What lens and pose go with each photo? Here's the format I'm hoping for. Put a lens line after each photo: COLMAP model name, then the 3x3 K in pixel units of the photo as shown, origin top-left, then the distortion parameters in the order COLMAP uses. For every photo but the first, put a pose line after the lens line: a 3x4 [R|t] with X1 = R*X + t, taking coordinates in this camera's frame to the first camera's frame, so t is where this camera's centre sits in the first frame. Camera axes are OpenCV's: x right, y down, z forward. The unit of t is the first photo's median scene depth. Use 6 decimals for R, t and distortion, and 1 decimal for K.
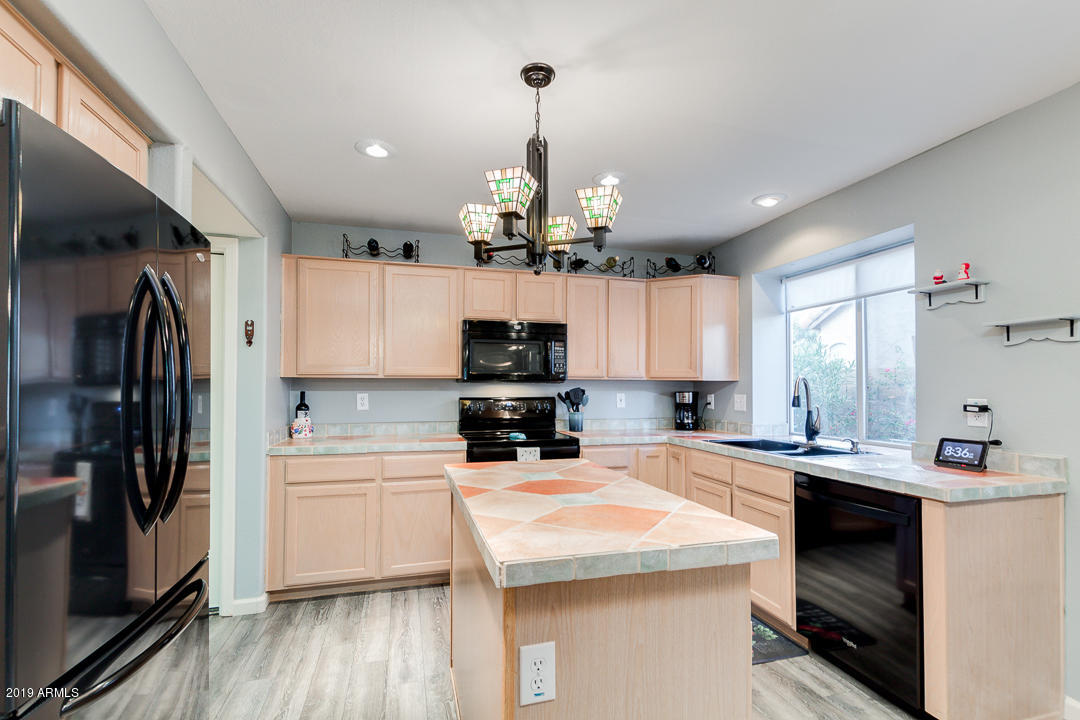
lens RADIAL K [[498.8, 0, 545.2], [0, 498.8, 376.8], [0, 0, 1]] dist [0.010692, -0.000016]
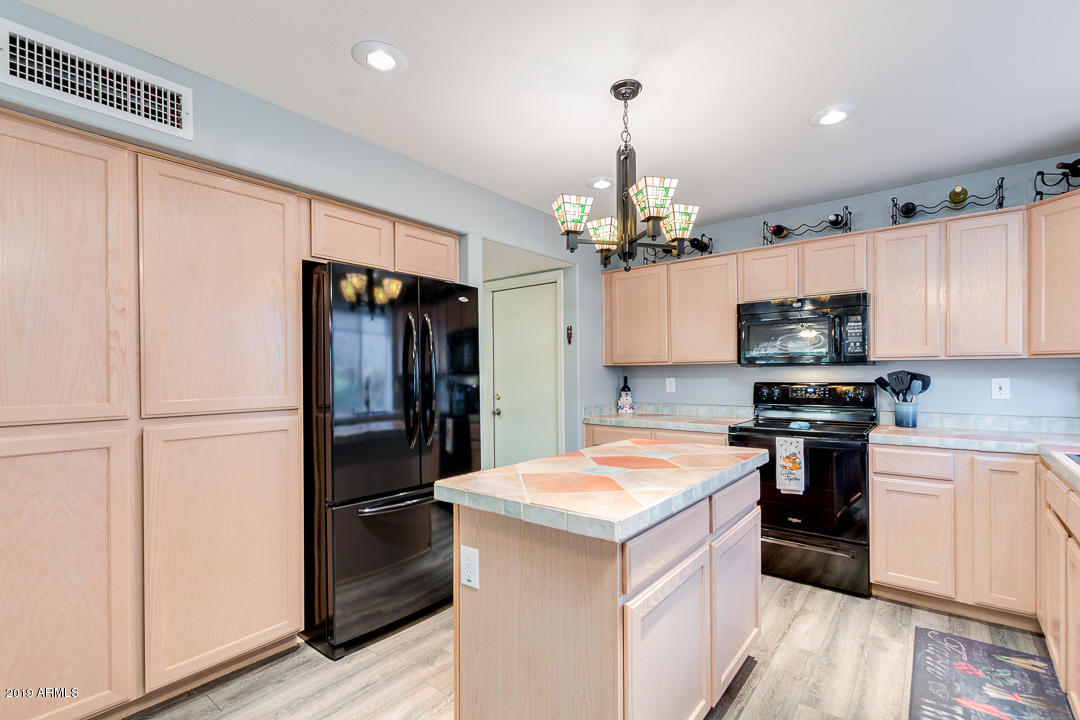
lens RADIAL K [[493.1, 0, 548.7], [0, 493.1, 374.0], [0, 0, 1]] dist [0.002450, -0.000146]
pose [[0.587916, -0.005549, -0.808903, 0.404669], [0.024818, 0.999629, 0.011181, 0.004374], [0.808542, -0.026649, 0.587835, 0.109201]]
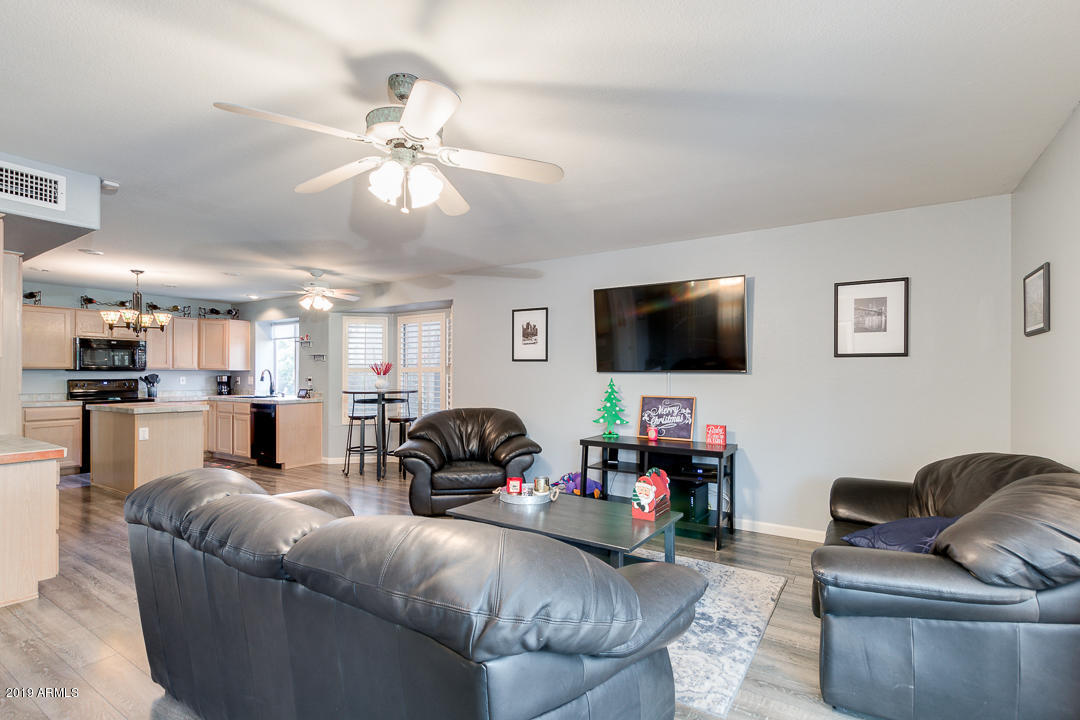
lens RADIAL K [[493.1, 0, 548.7], [0, 493.1, 374.0], [0, 0, 1]] dist [0.002450, -0.000146]
pose [[0.736266, -0.002271, 0.676688, -0.109489], [-0.011850, 0.999798, 0.016248, -0.028843], [-0.676588, -0.019981, 0.736091, -1.548340]]
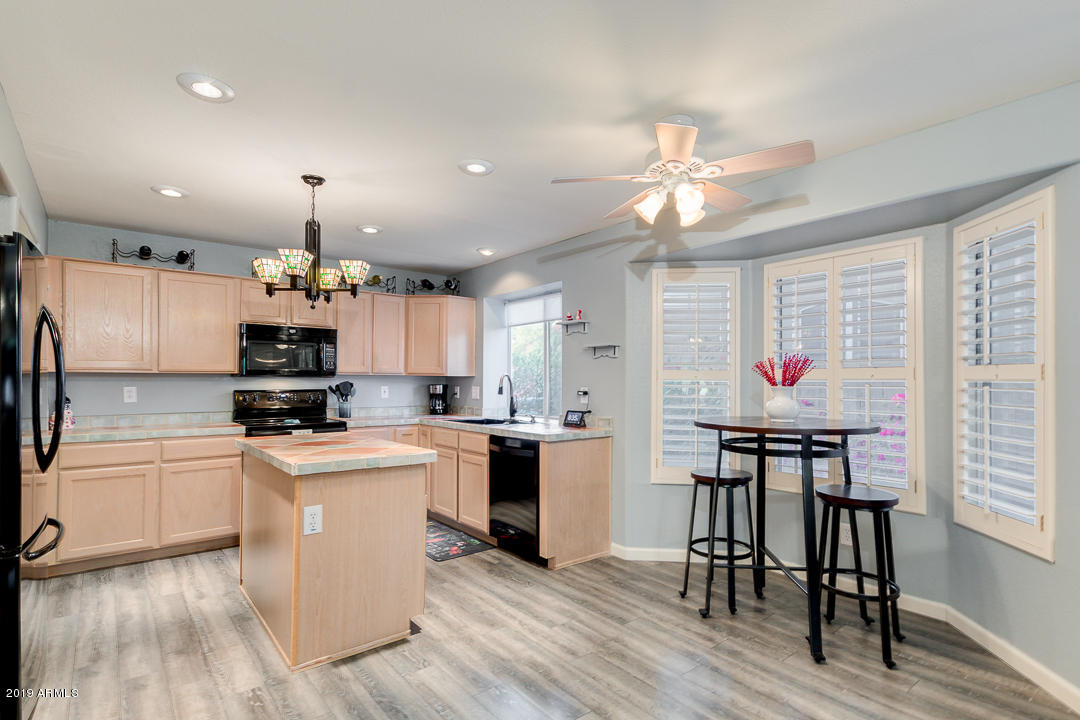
lens RADIAL K [[536.7, 0, 543.8], [0, 536.7, 373.3], [0, 0, 1]] dist [0.019622, -0.000224]
pose [[0.921277, 0.005838, 0.388864, -0.001847], [-0.008017, 0.999960, 0.003981, -0.008043], [-0.388825, -0.006786, 0.921287, -0.433962]]
